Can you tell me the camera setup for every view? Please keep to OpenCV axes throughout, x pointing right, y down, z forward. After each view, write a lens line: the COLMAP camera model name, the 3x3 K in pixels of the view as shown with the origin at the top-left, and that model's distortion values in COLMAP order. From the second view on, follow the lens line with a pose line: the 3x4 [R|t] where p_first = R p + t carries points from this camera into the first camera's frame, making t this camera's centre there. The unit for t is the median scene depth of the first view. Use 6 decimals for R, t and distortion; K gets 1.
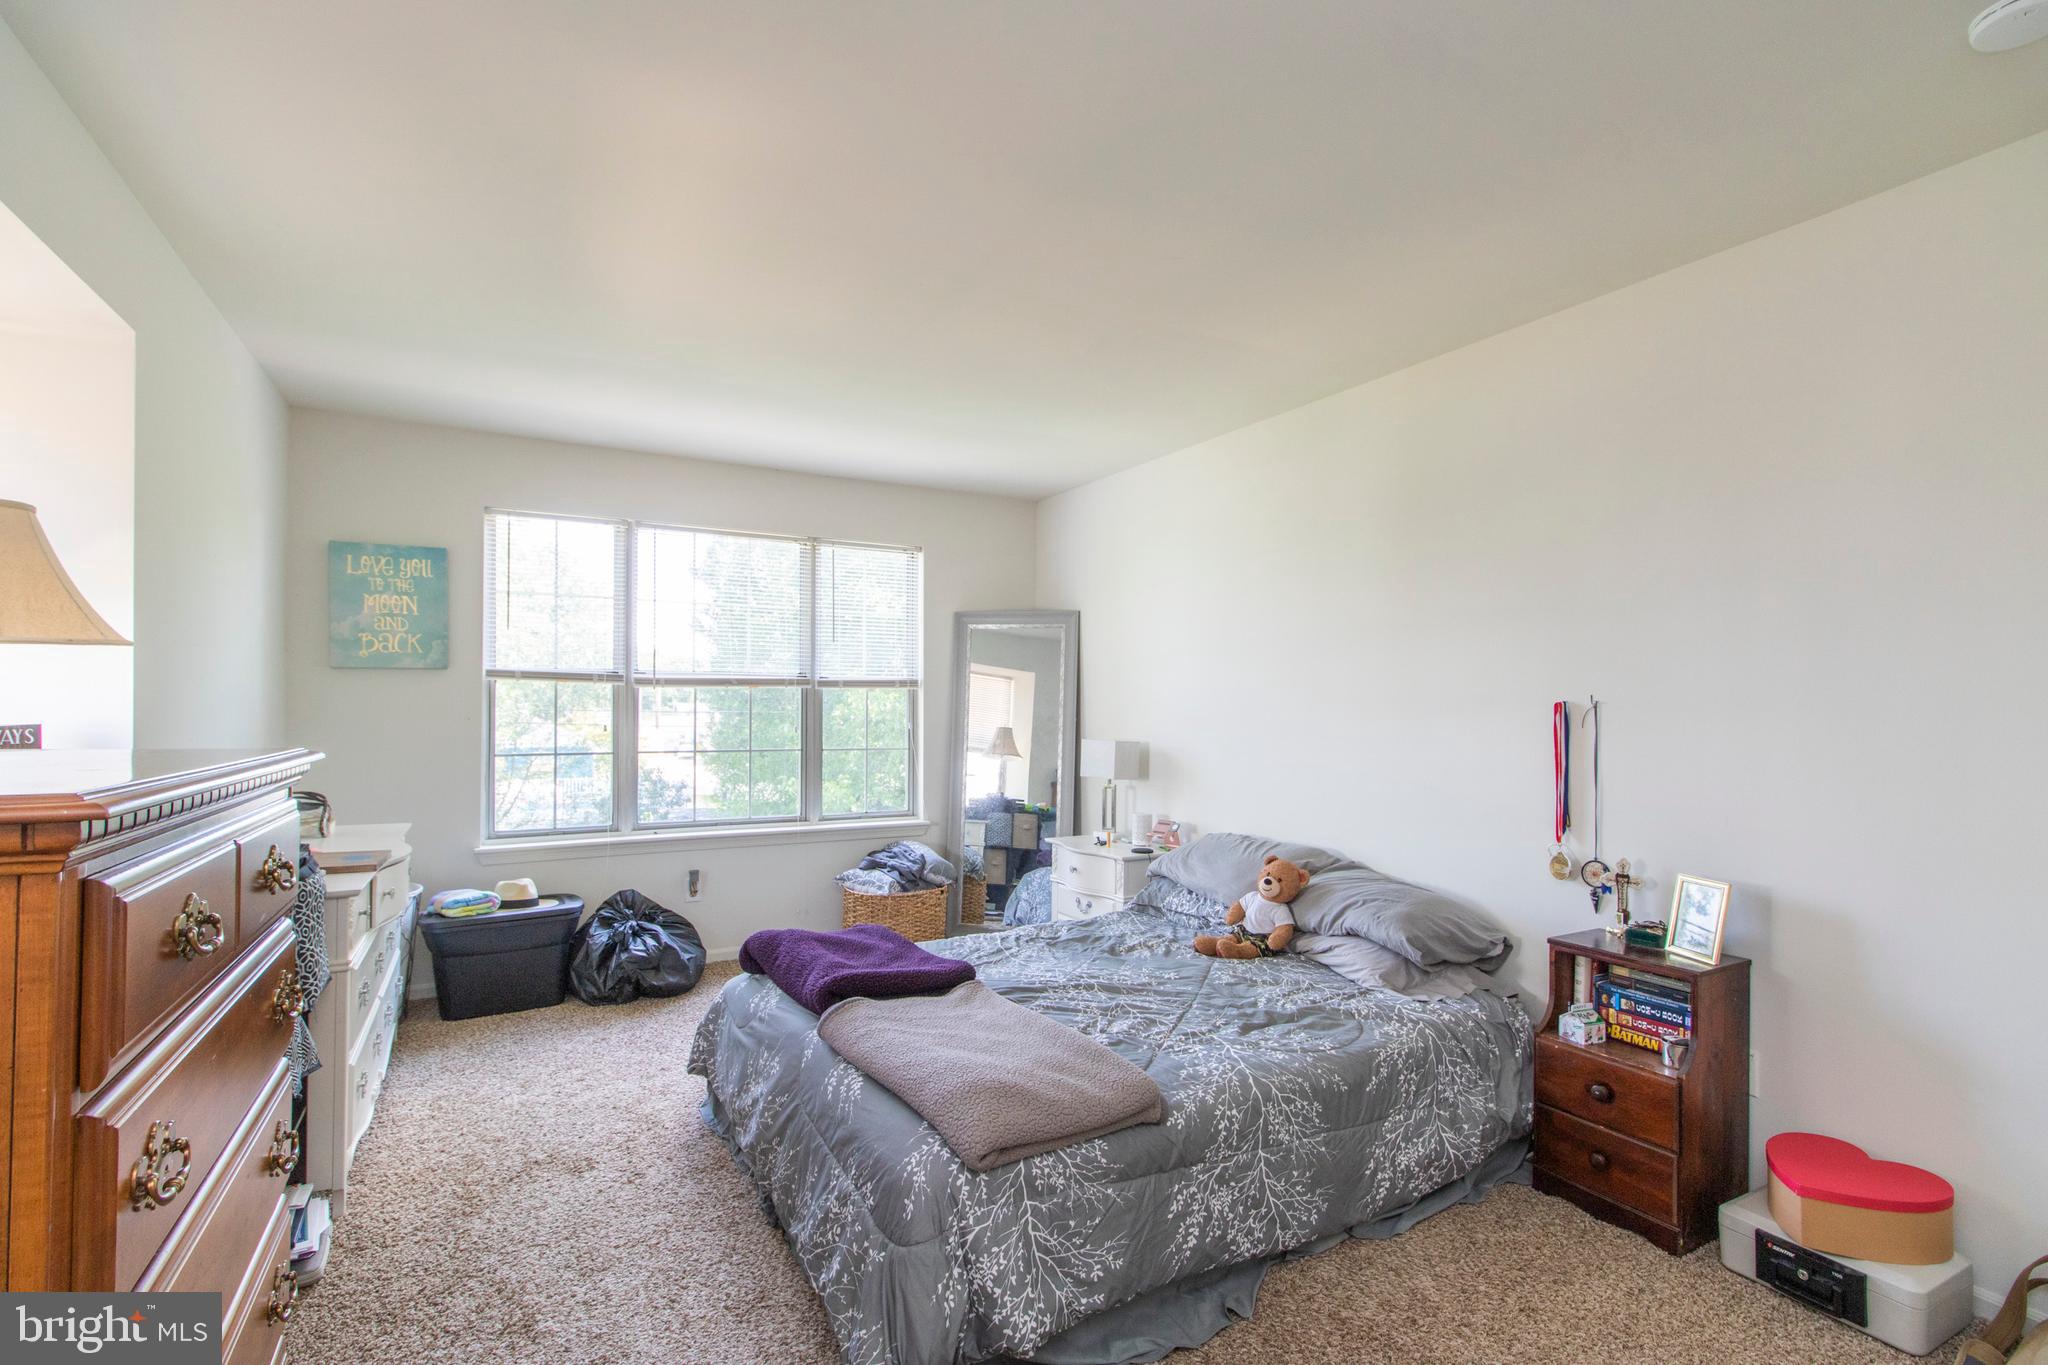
lens RADIAL K [[954.6, 0, 1033.7], [0, 954.6, 682.5], [0, 0, 1]] dist [-0.001002, 0.001297]
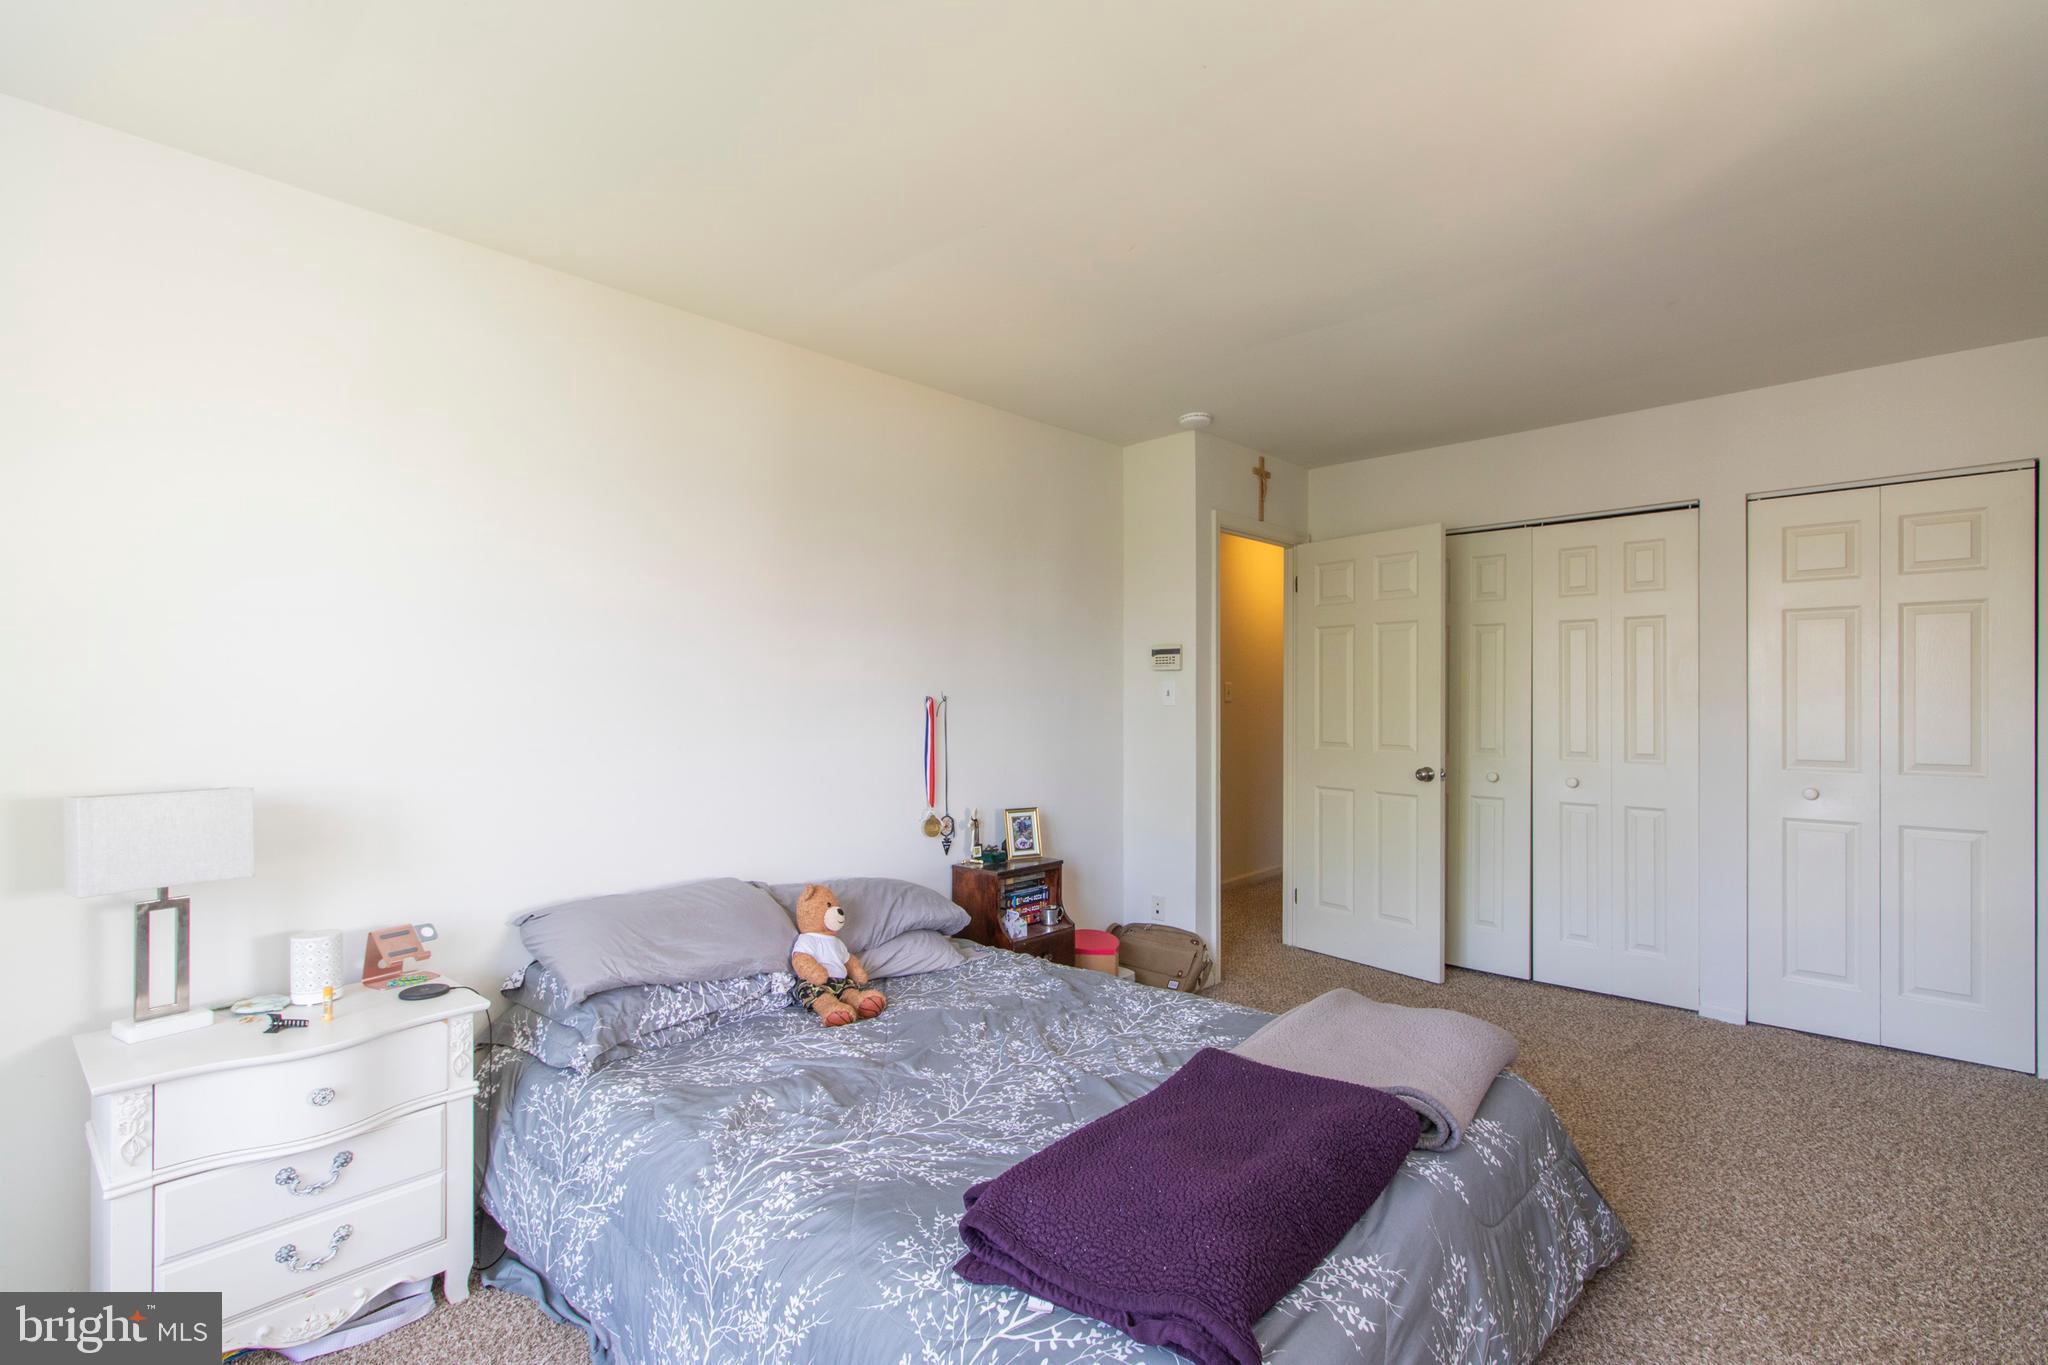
lens RADIAL K [[954.6, 0, 1016.1], [0, 954.6, 699.2], [0, 0, 1]] dist [-0.001002, 0.001297]
pose [[-0.294985, -0.005558, 0.955486, -0.676017], [-0.021741, 0.999763, -0.000896, 0.025807], [-0.955254, -0.021037, -0.295036, 1.269085]]
